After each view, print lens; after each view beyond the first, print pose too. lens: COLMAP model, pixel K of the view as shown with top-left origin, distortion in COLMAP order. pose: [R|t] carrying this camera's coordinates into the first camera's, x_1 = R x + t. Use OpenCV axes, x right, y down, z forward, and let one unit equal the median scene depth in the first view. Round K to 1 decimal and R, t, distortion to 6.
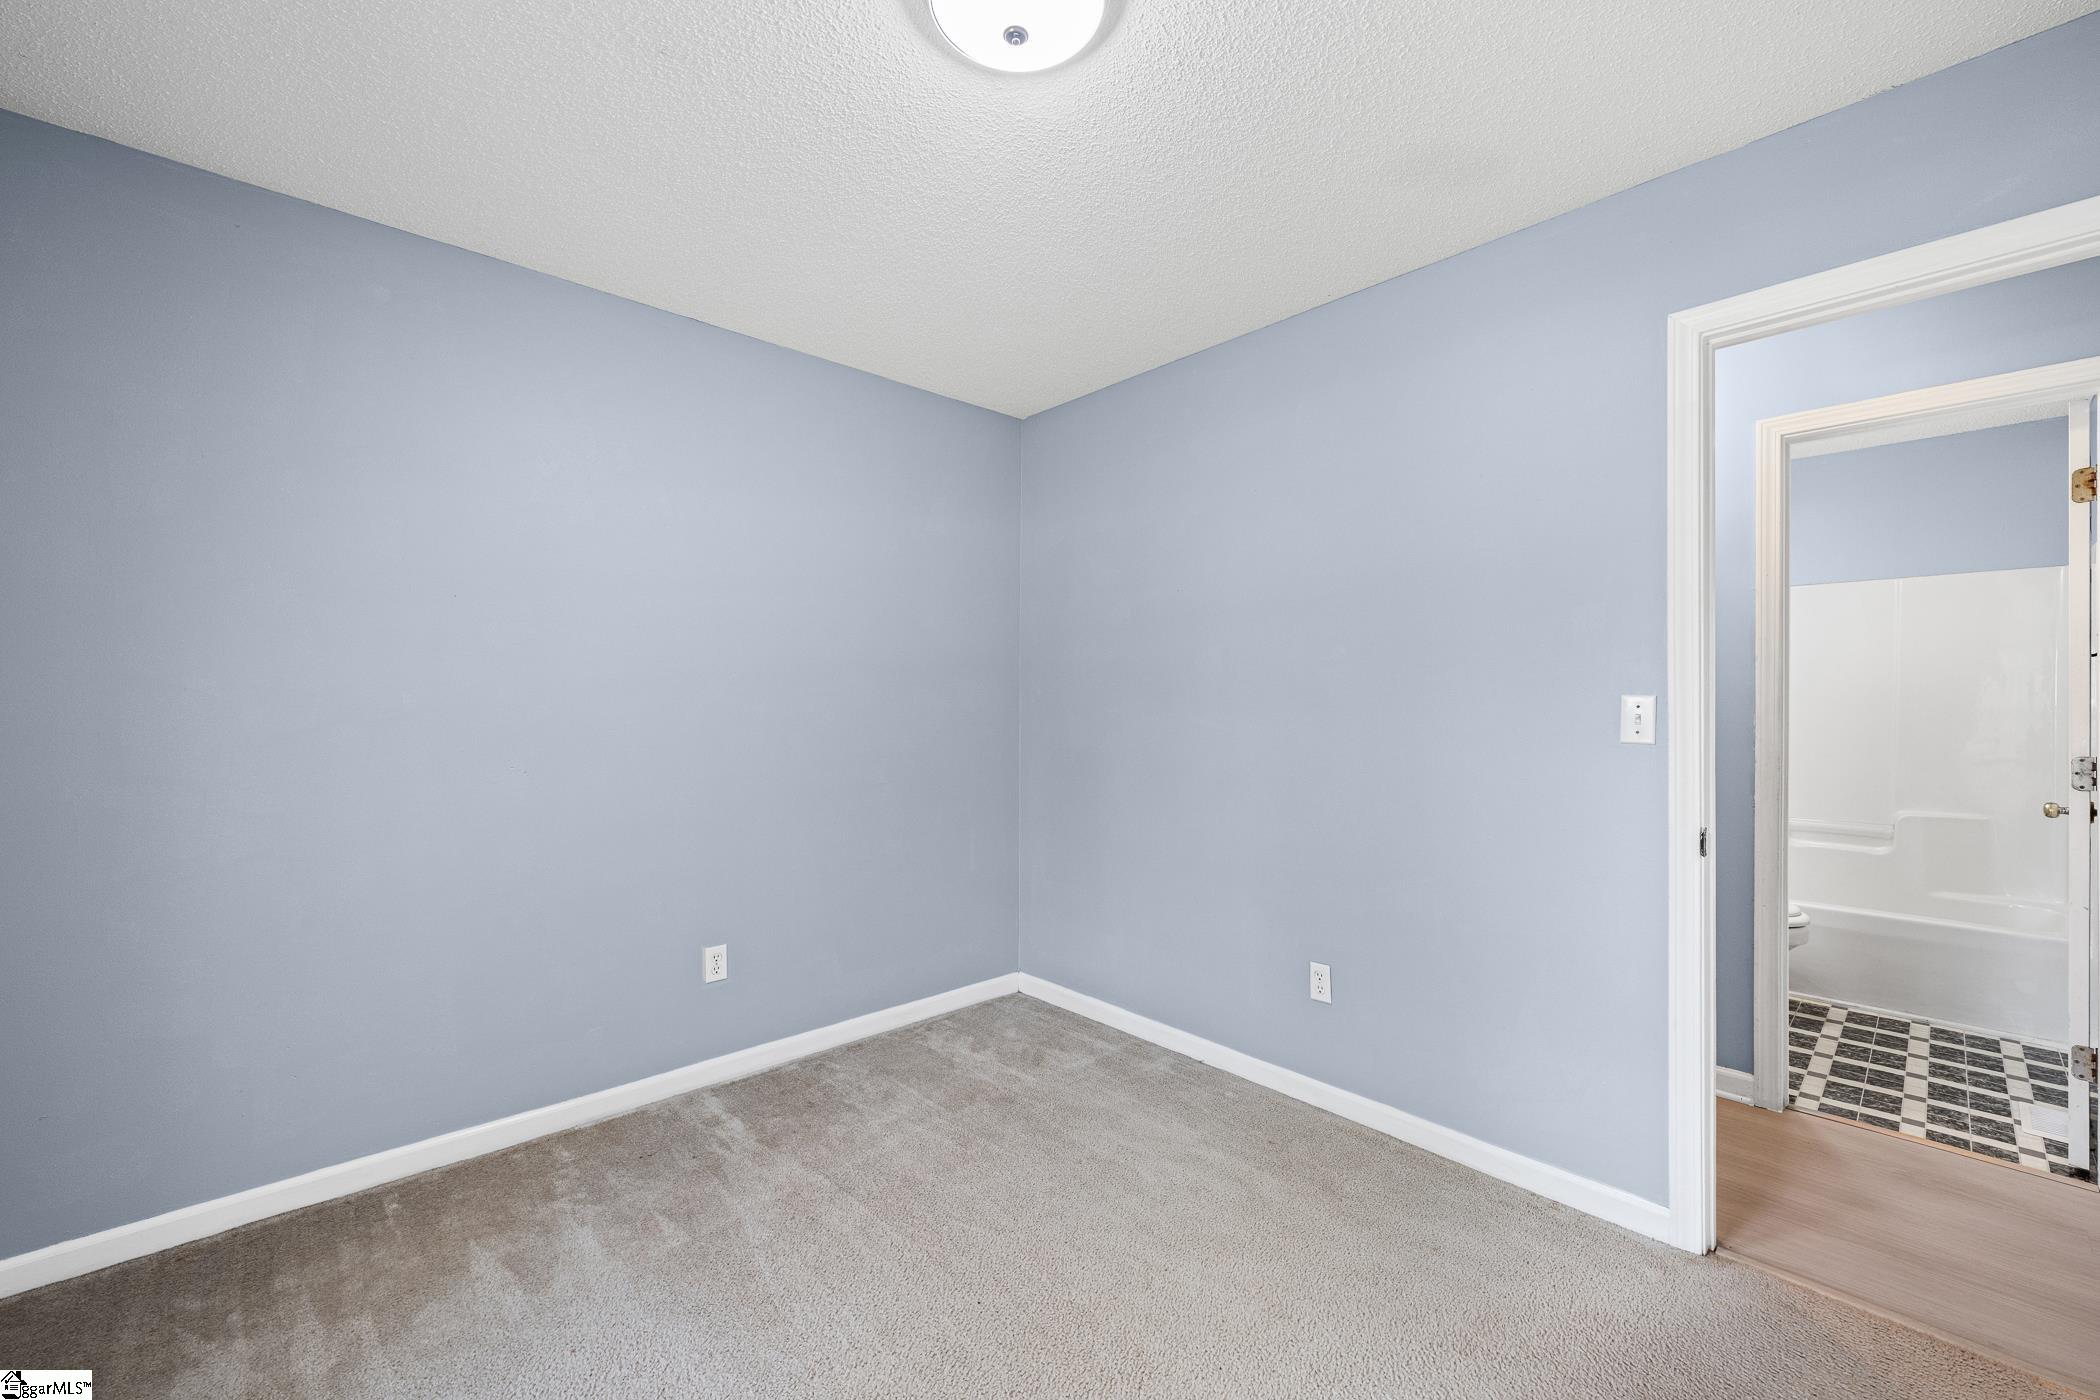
lens RADIAL K [[833.4, 0, 1044.2], [0, 833.4, 693.2], [0, 0, 1]] dist [-0.001876, 0.000002]
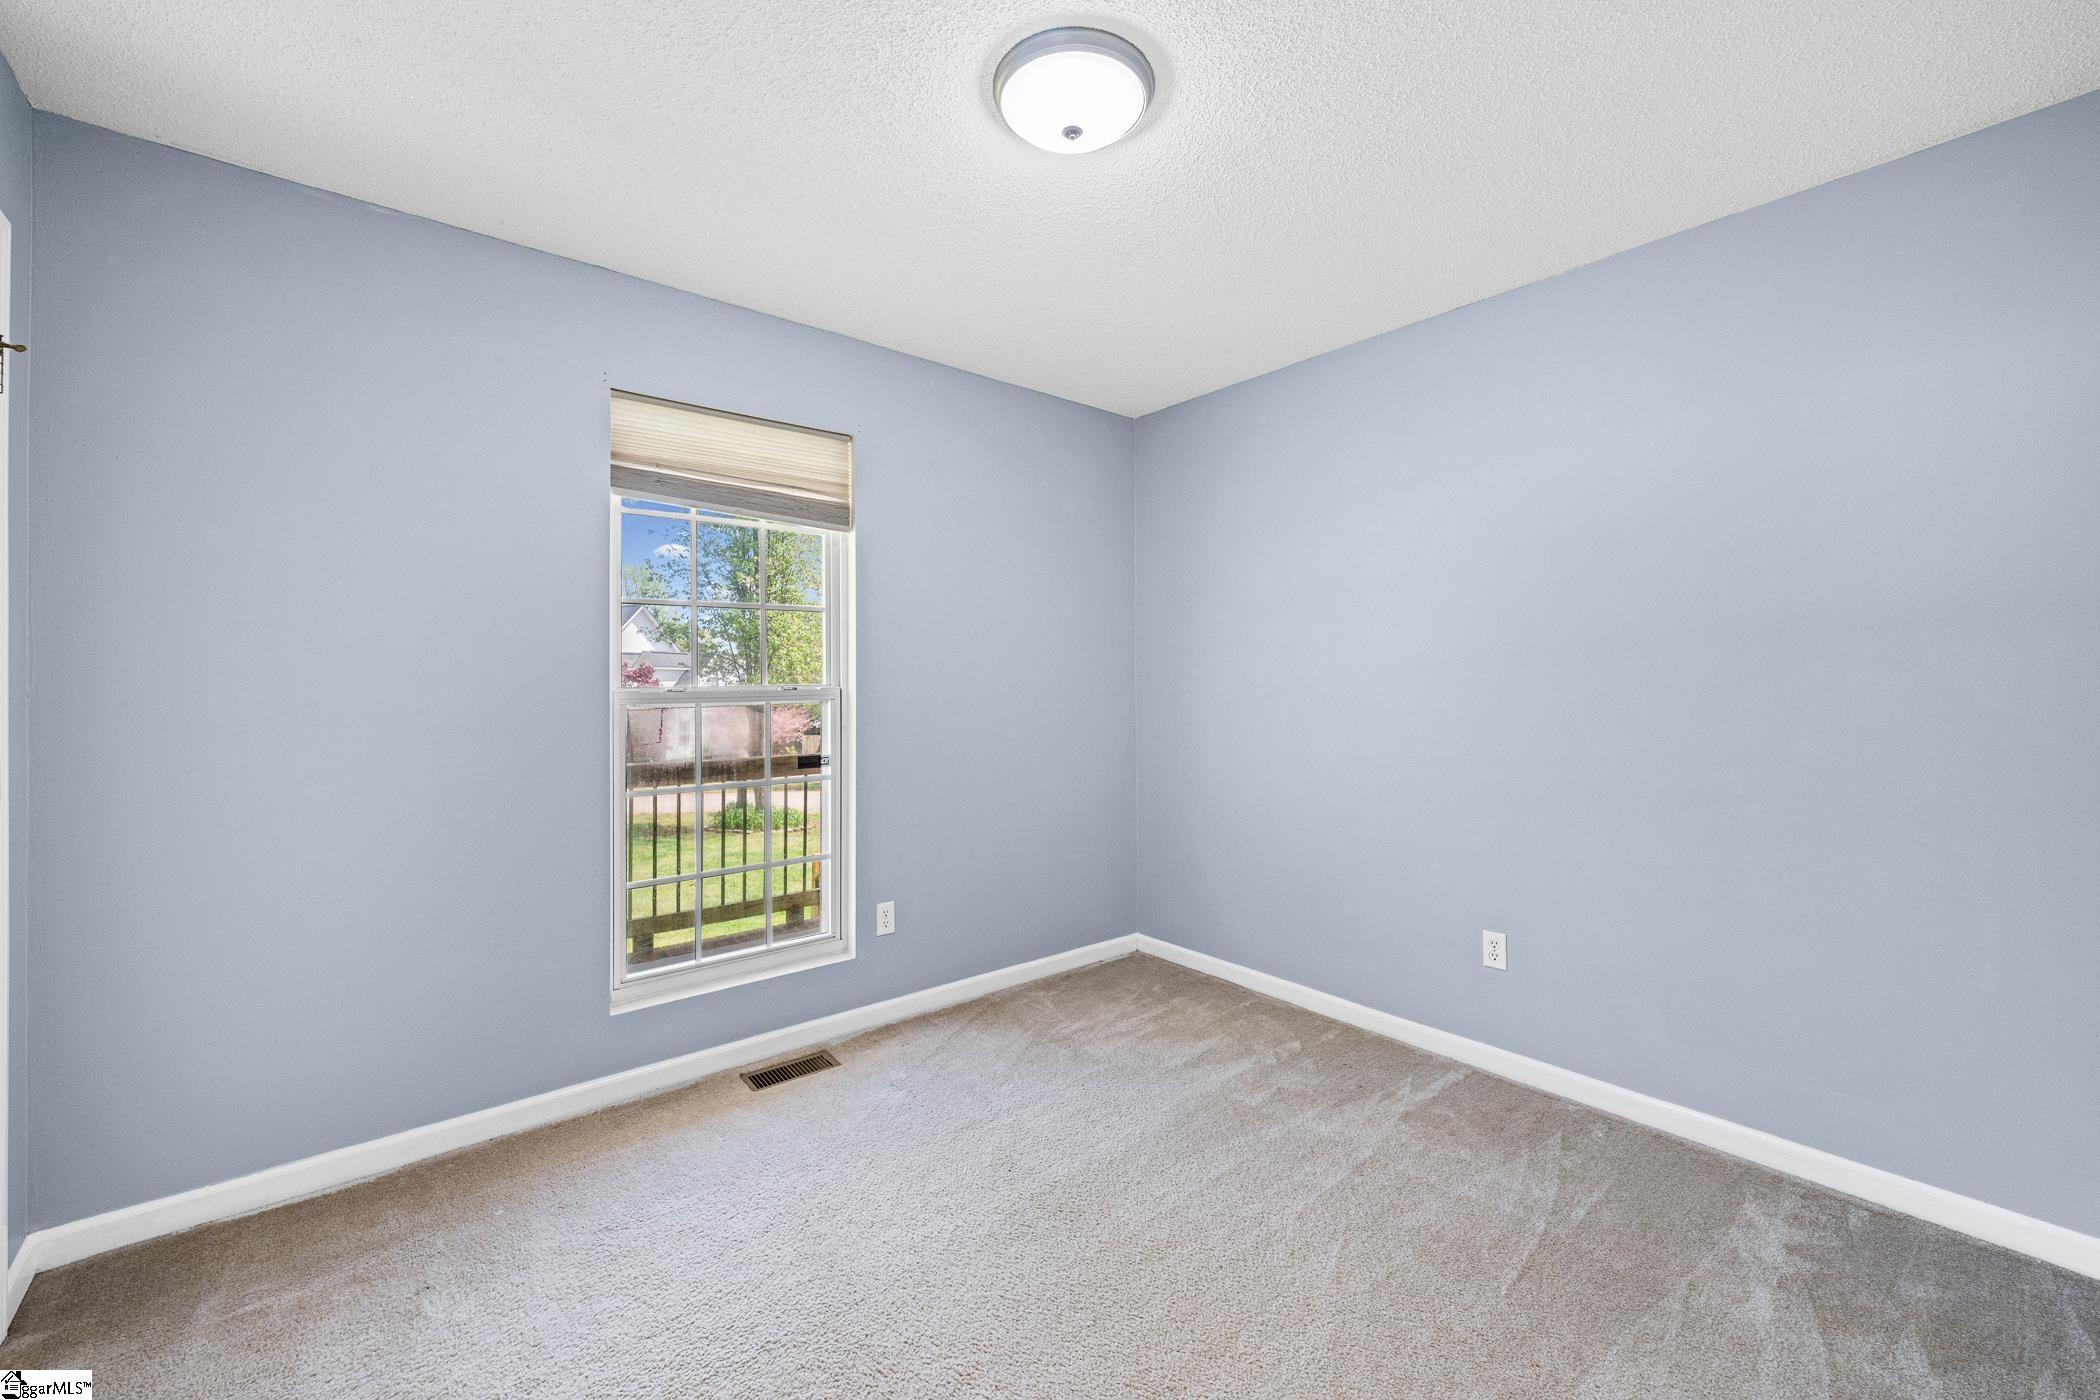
lens RADIAL K [[833.4, 0, 1044.2], [0, 833.4, 693.2], [0, 0, 1]] dist [-0.001876, 0.000002]
pose [[-0.042690, 0.018437, -0.998918, 0.925969], [0.012097, 0.999766, 0.017936, 0.003201], [0.999015, -0.011318, -0.042903, 0.819707]]
